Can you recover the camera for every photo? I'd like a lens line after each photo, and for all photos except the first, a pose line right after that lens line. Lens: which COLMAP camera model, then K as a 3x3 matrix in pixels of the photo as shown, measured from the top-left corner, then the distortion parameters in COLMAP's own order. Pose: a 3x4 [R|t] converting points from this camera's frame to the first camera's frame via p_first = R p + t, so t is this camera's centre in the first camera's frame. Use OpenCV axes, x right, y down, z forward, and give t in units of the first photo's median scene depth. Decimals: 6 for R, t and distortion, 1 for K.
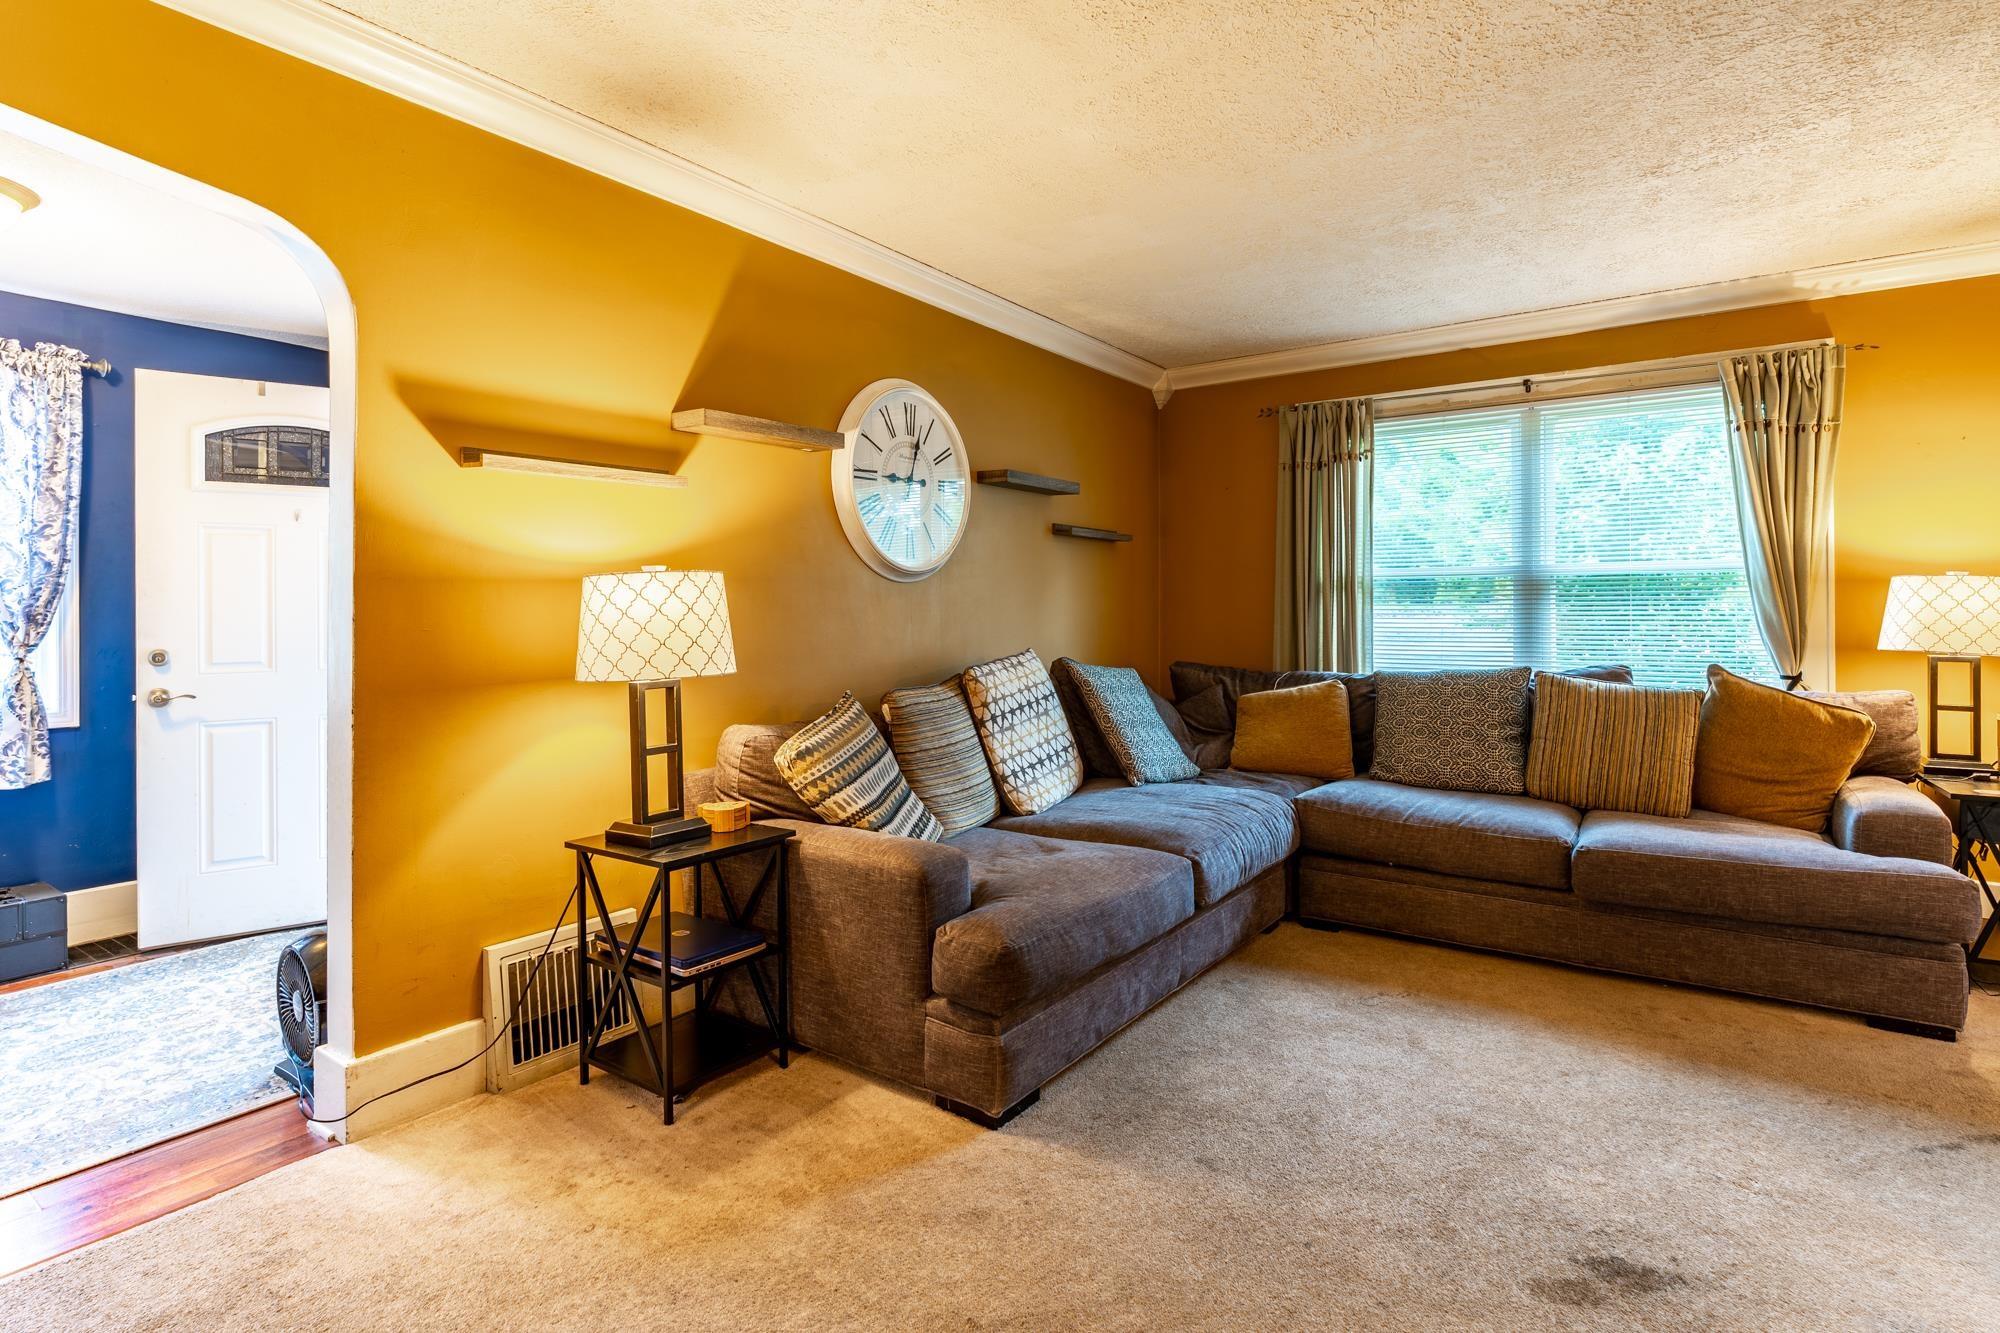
lens RADIAL K [[991.7, 0, 999.9], [0, 991.7, 612.1], [0, 0, 1]] dist [-0.002261, 0.000280]
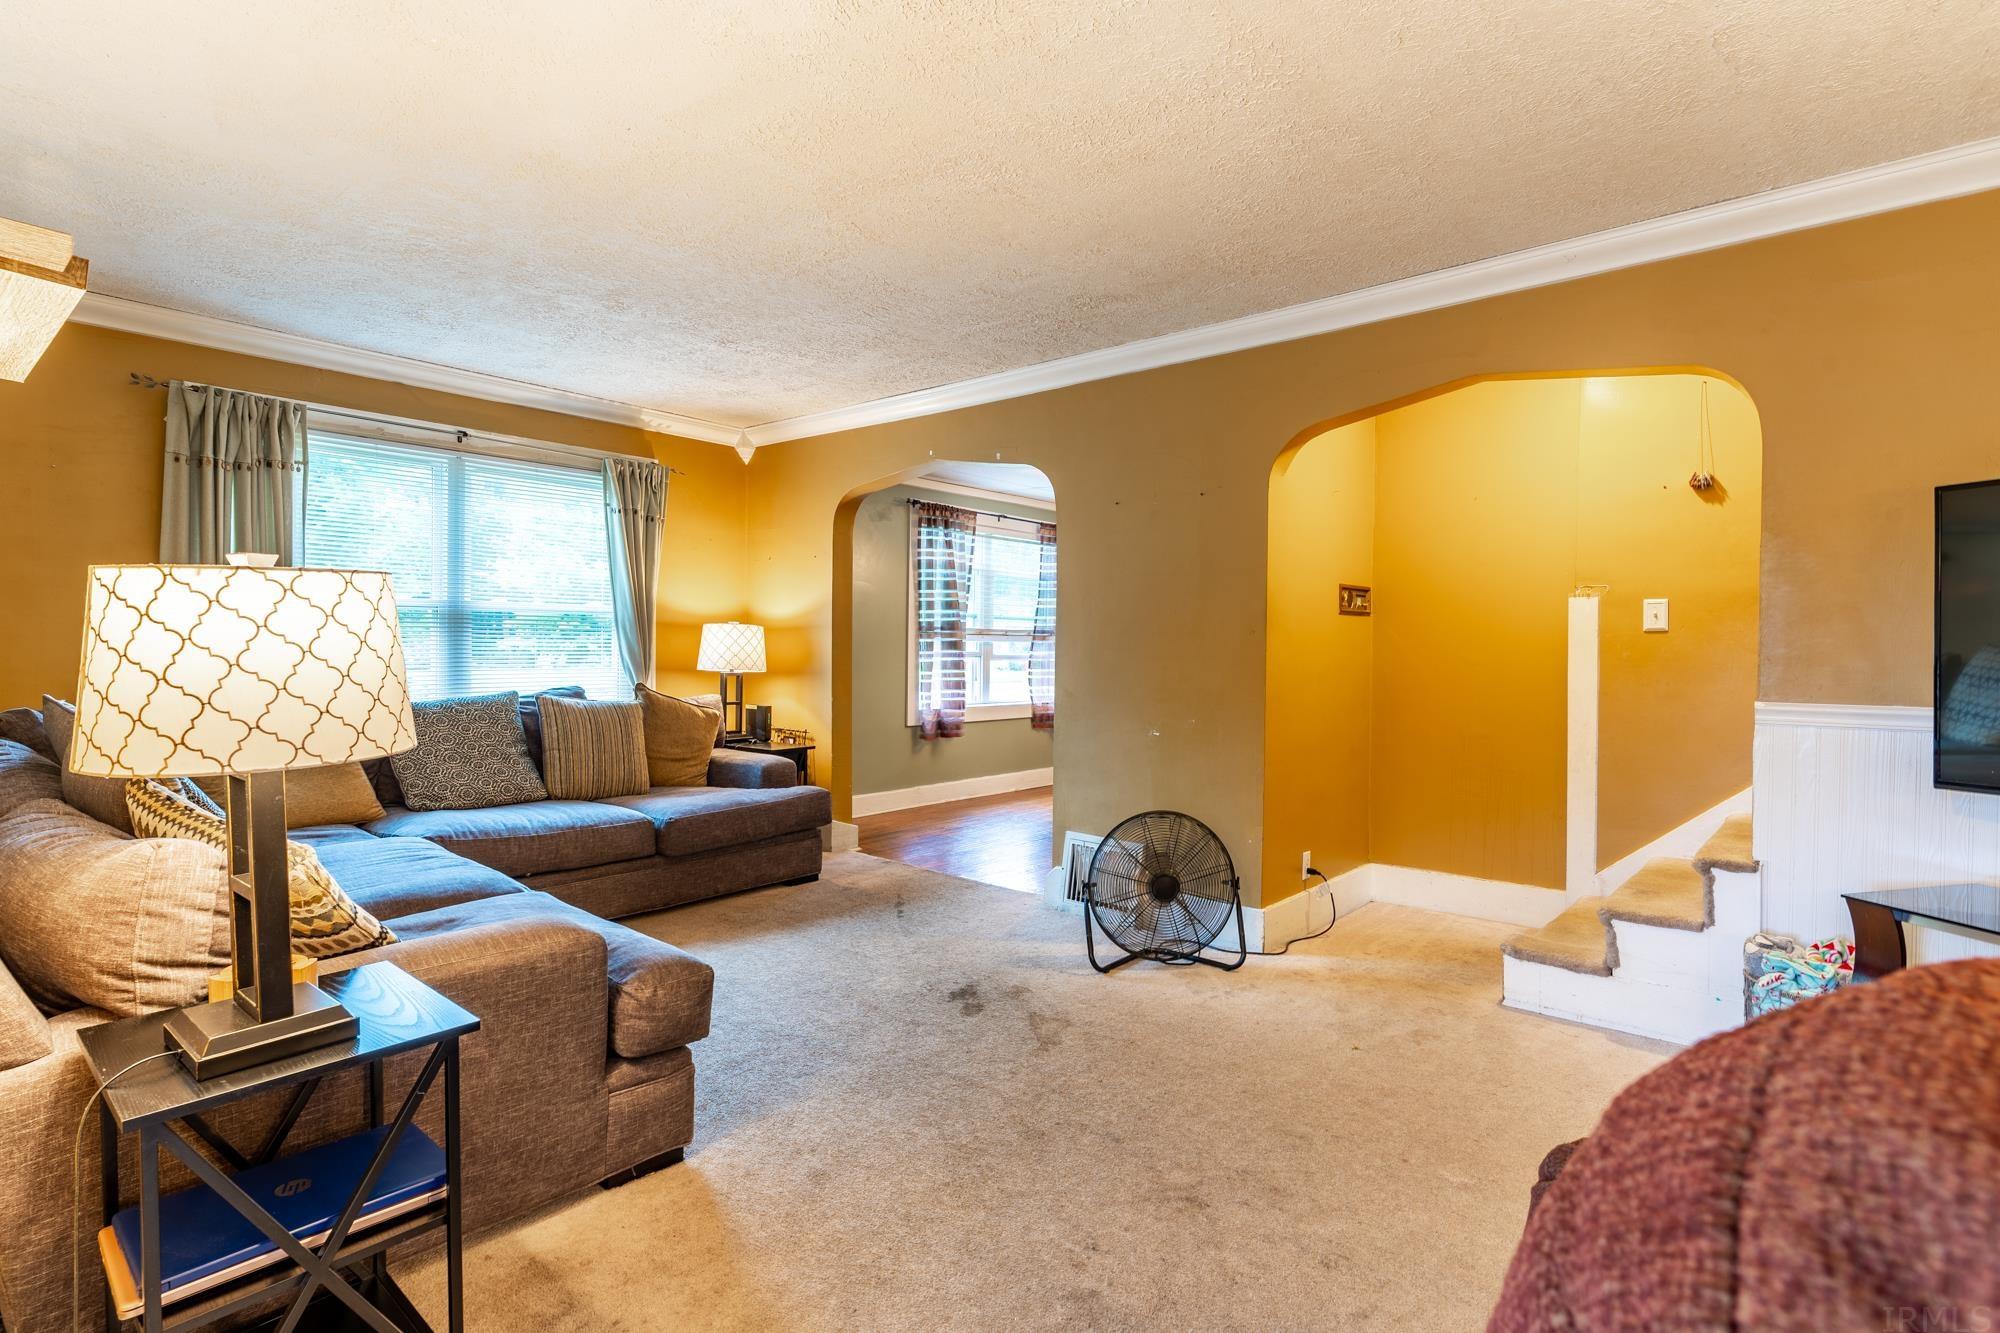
lens RADIAL K [[972.1, 0, 1000.0], [0, 972.1, 666.5], [0, 0, 1]] dist [-0.000904, 0.000041]
pose [[0.092430, -0.017364, 0.995568, -0.594564], [-0.008647, 0.999796, 0.018240, 0.001063], [-0.995682, -0.010294, 0.092261, 0.373510]]
